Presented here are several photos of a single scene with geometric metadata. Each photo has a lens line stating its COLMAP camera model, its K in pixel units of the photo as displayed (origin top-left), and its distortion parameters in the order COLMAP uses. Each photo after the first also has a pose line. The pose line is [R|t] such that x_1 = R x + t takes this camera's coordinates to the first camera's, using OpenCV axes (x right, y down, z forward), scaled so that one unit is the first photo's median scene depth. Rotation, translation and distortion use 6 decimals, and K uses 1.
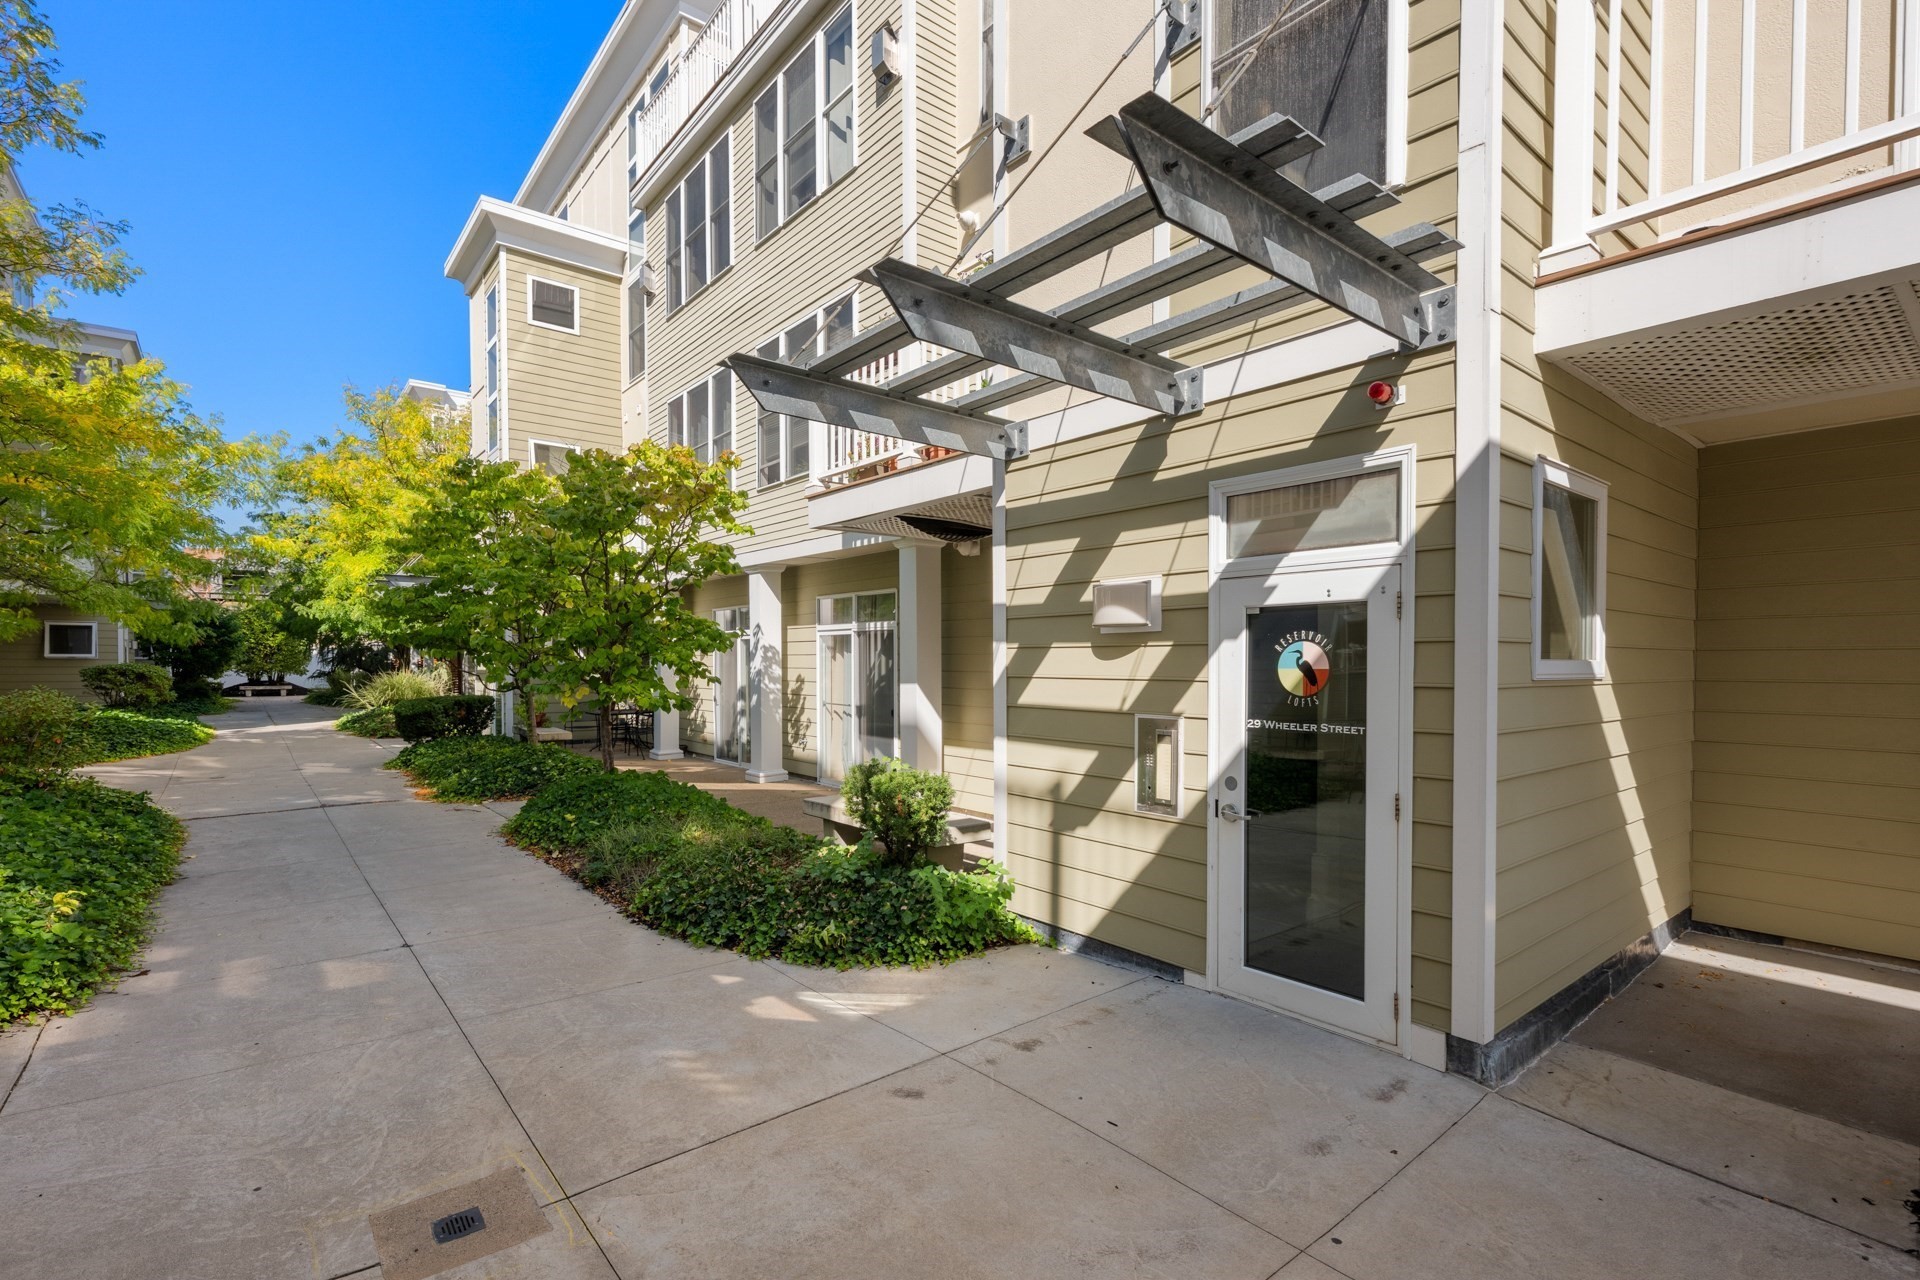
lens RADIAL K [[860.3, 0, 958.1], [0, 860.3, 691.9], [0, 0, 1]] dist [-0.000709, -0.000152]
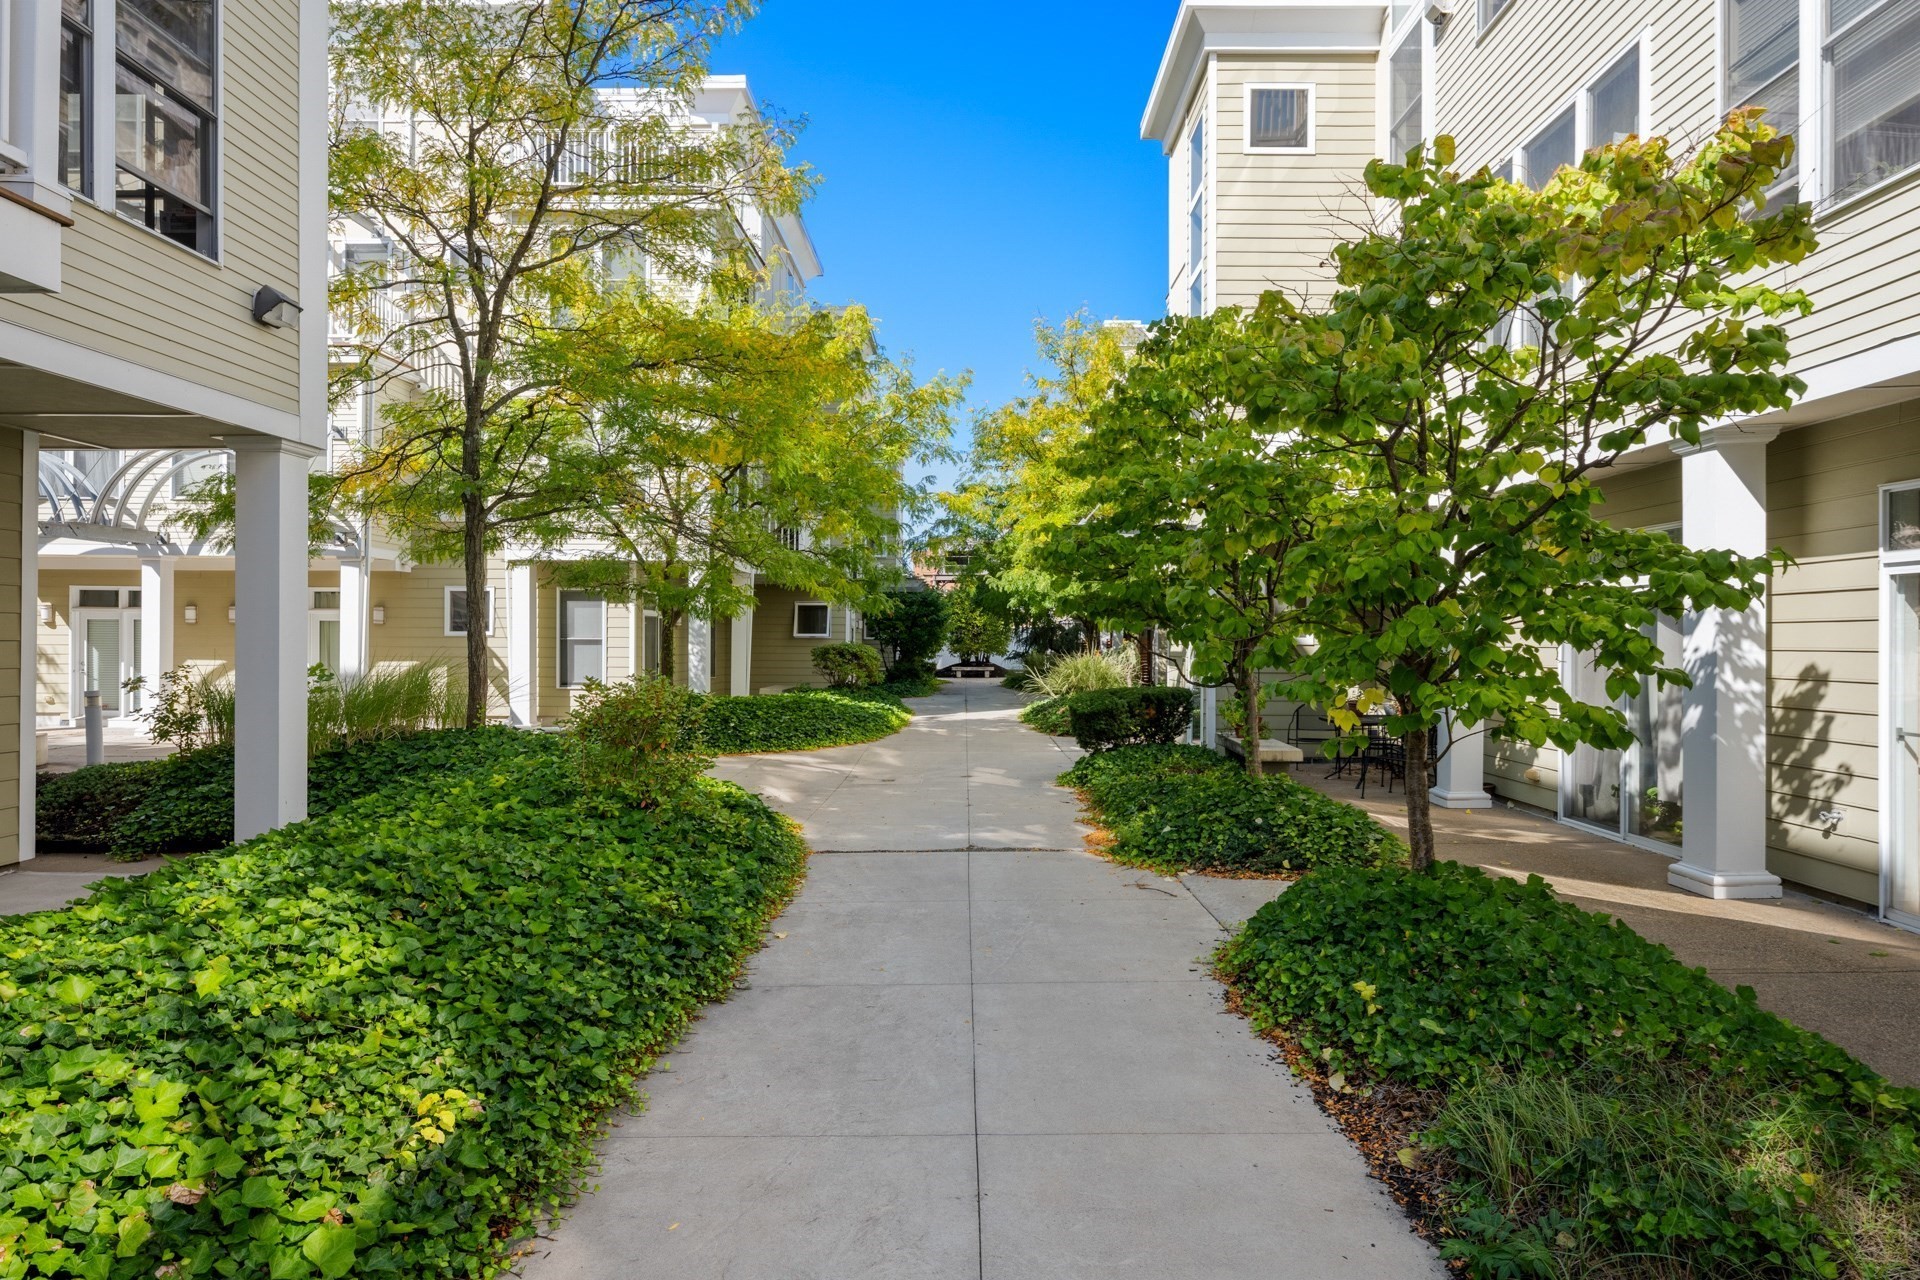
lens RADIAL K [[1108.3, 0, 961.7], [0, 1108.3, 646.7], [0, 0, 1]] dist [-0.005081, -0.001702]
pose [[0.769615, 0.002158, -0.638504, -0.106925], [-0.021806, 0.999500, -0.022905, -0.004488], [0.638135, 0.031551, 0.769277, 0.184447]]
